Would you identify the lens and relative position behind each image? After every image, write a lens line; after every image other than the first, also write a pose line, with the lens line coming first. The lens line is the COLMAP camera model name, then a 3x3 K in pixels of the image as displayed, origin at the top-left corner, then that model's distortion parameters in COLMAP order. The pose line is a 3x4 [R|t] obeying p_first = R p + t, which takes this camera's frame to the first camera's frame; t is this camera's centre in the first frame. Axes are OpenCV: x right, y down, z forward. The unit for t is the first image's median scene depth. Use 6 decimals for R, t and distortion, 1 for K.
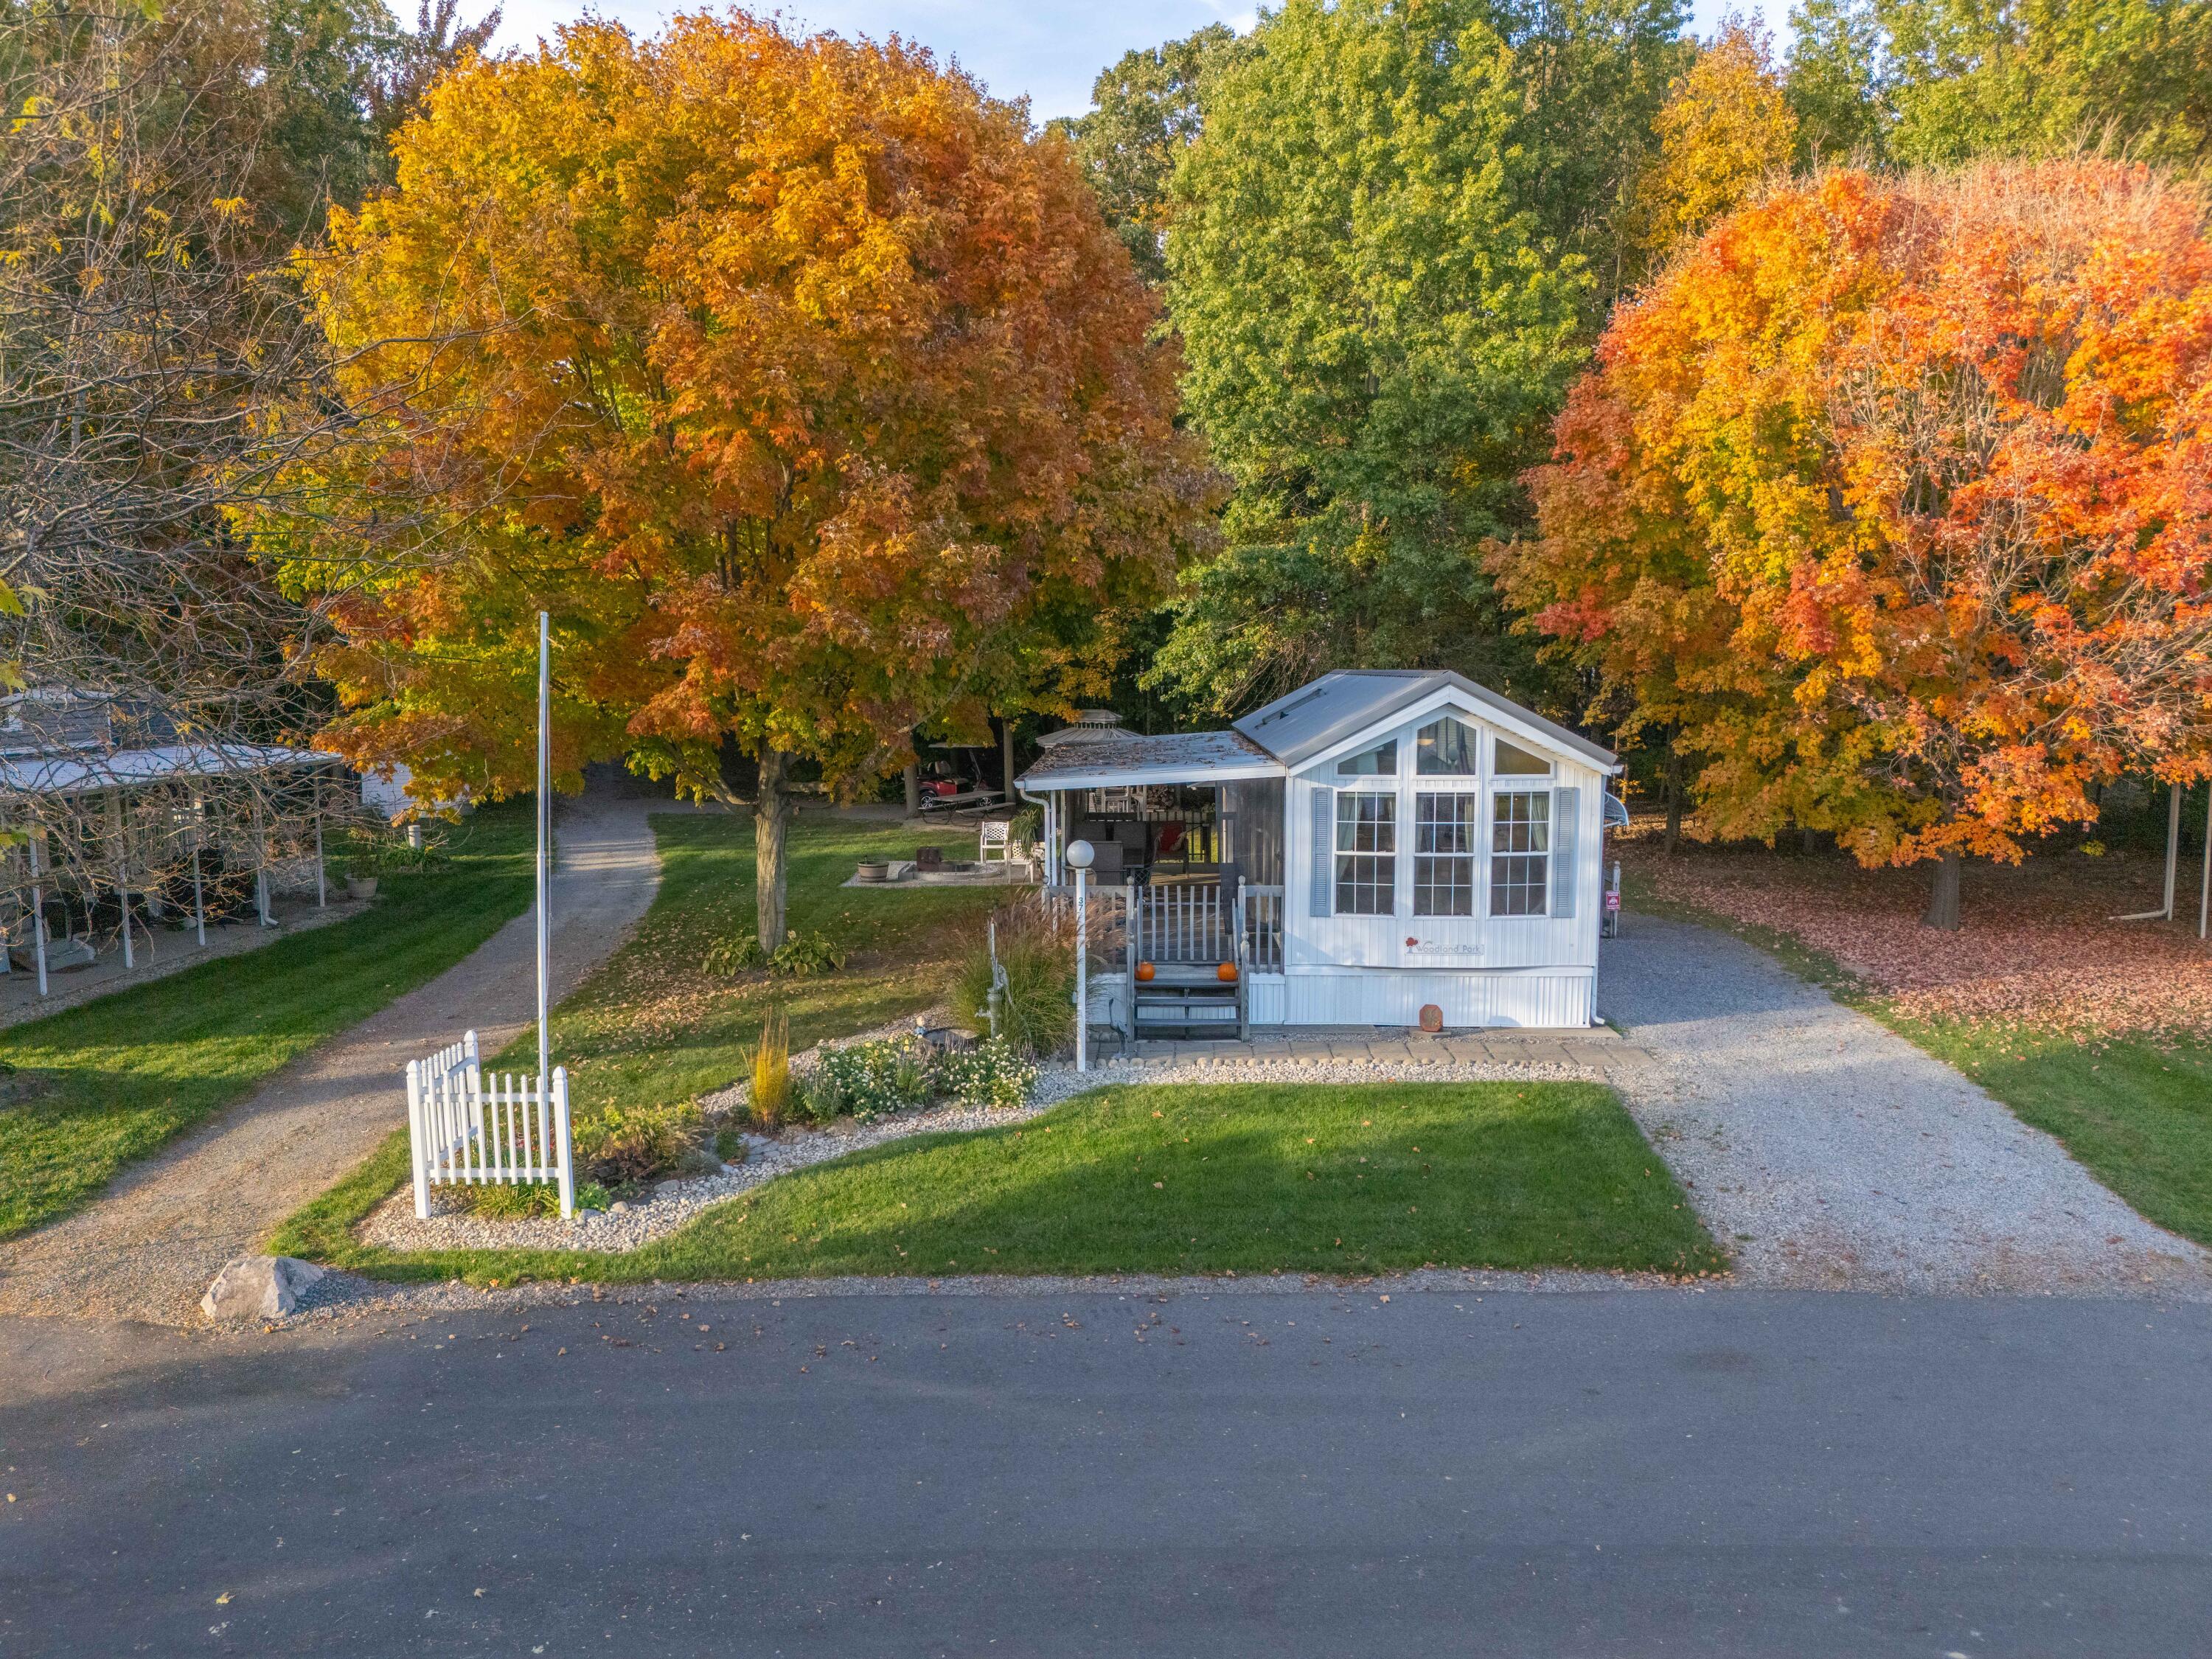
lens RADIAL K [[1617.3, 0, 1100.4], [0, 1617.3, 834.9], [0, 0, 1]] dist [0.070003, -0.060677]
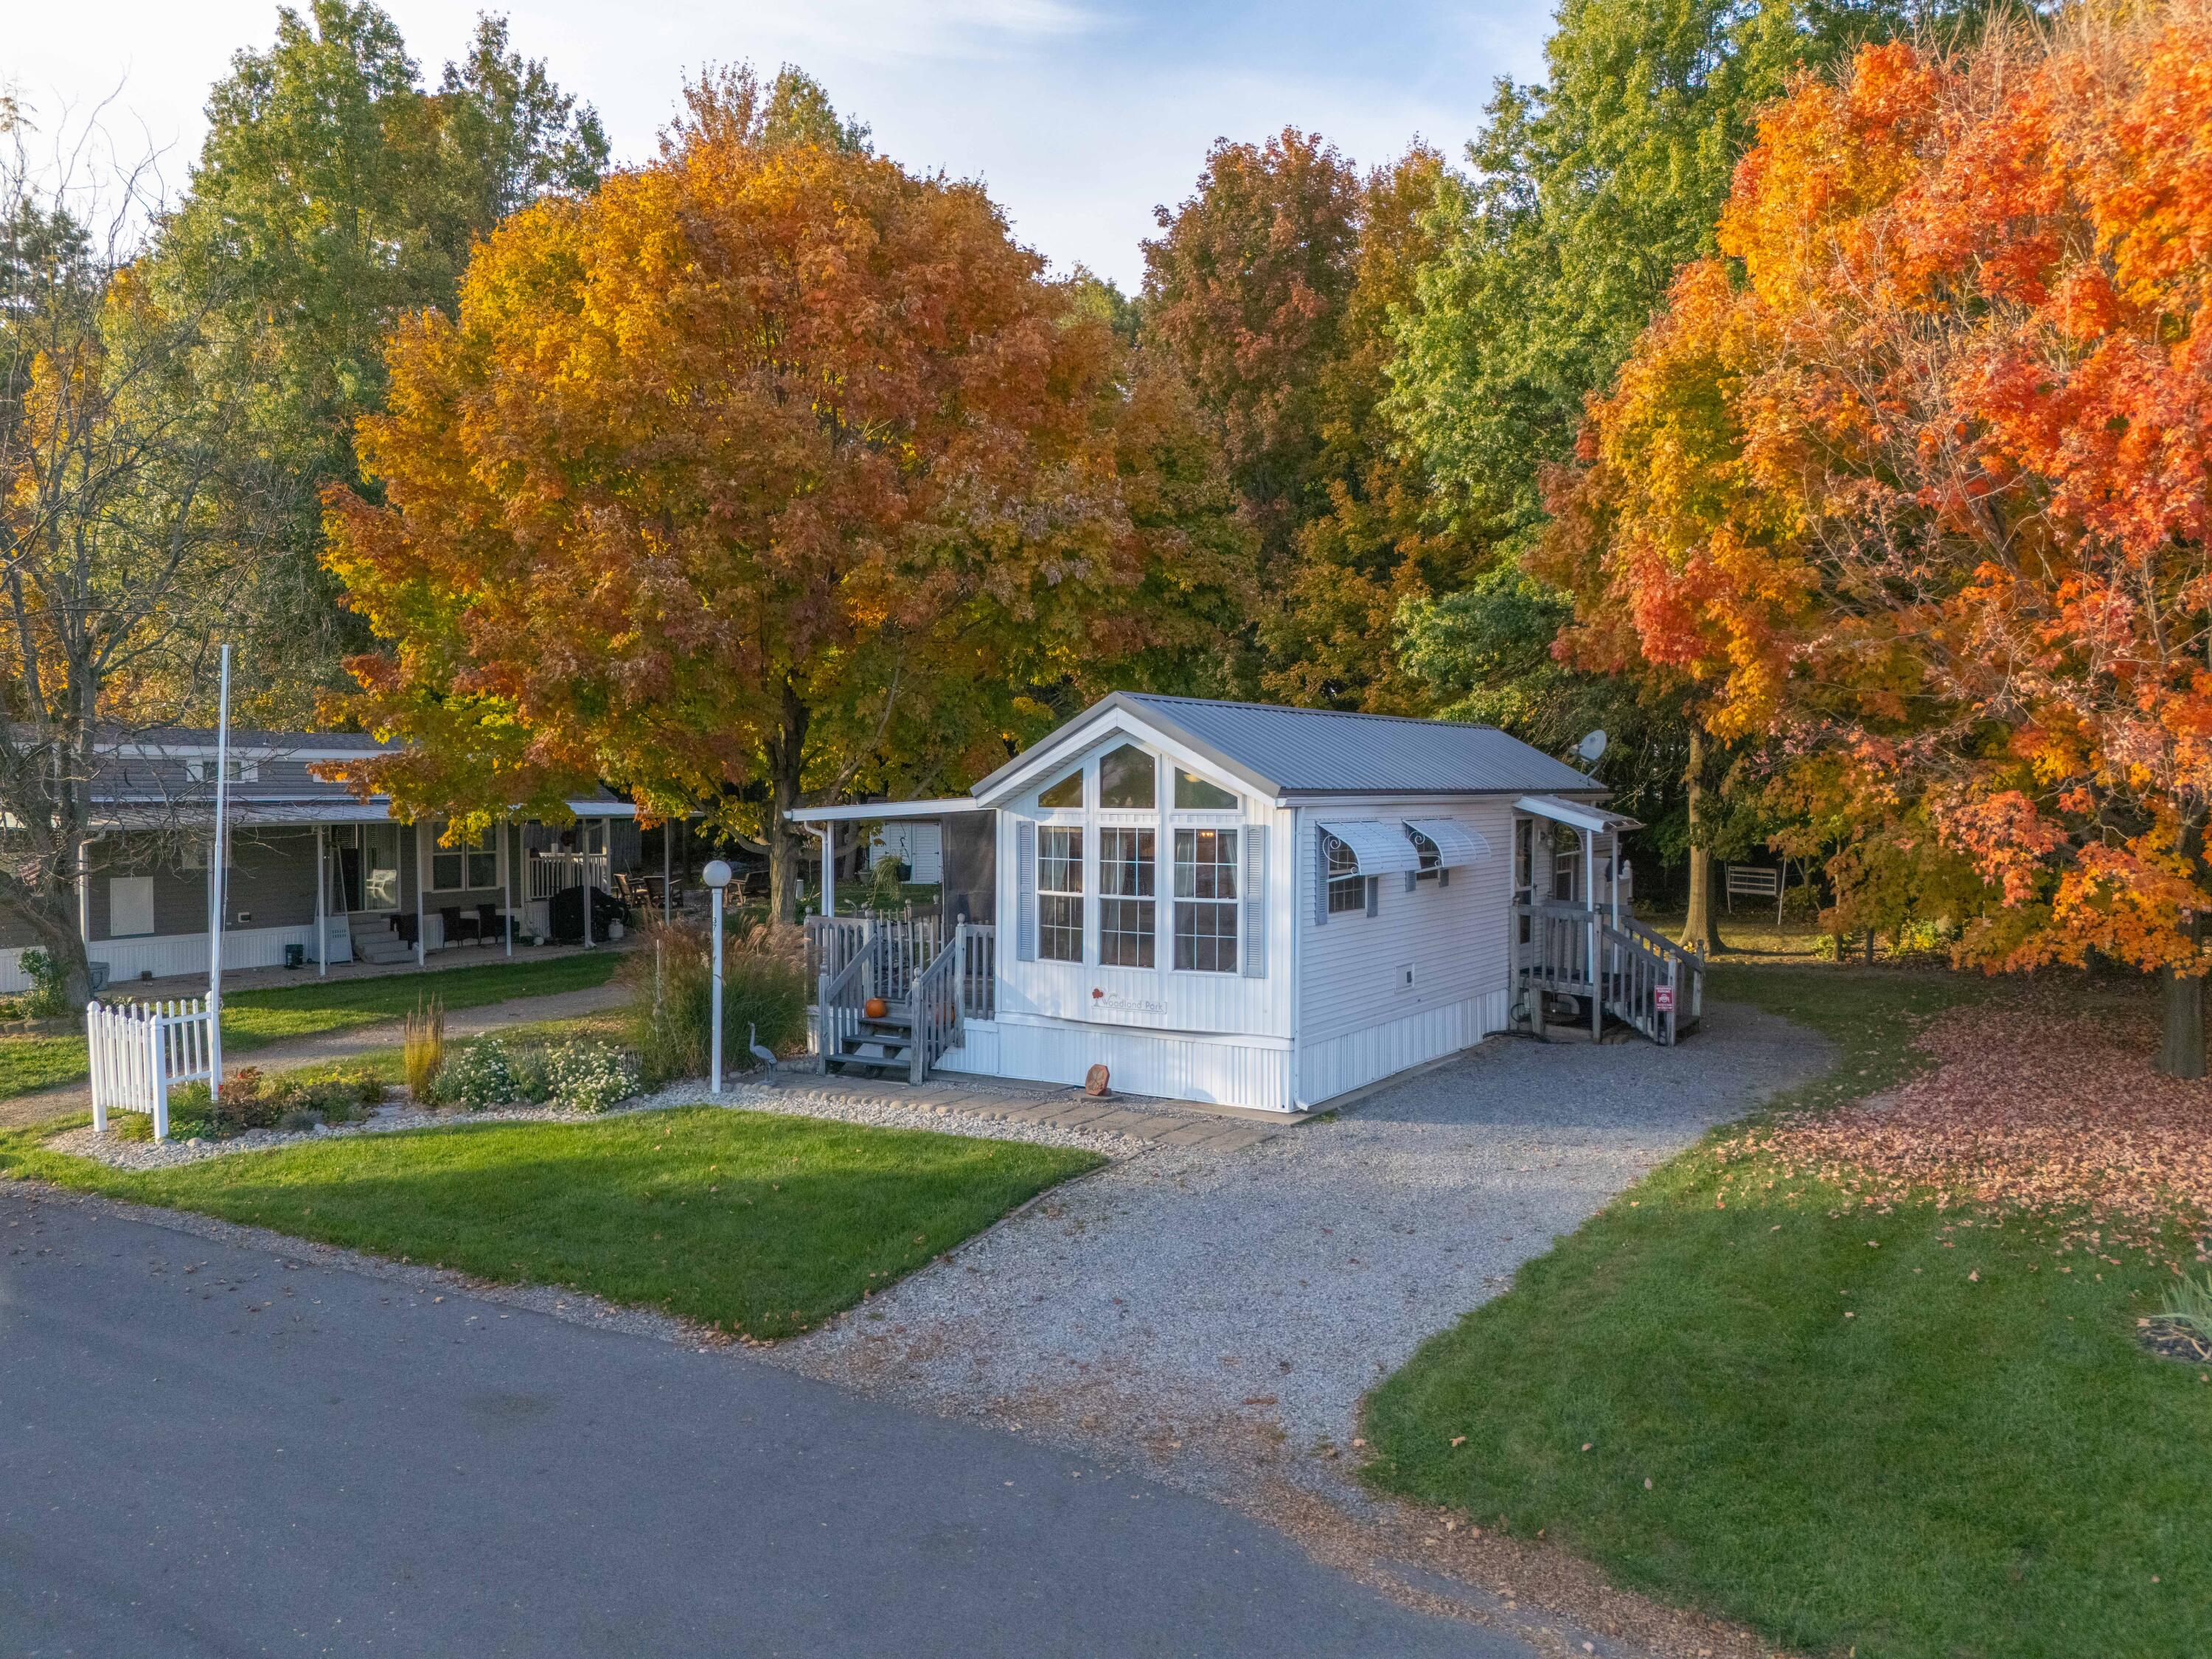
lens RADIAL K [[1617.3, 0, 1106.3], [0, 1617.3, 825.2], [0, 0, 1]] dist [0.070003, -0.060677]
pose [[0.854636, 0.014489, -0.519025, 0.661231], [-0.053888, 0.996688, -0.060909, 0.027255], [0.516424, 0.080025, 0.852586, 0.230929]]
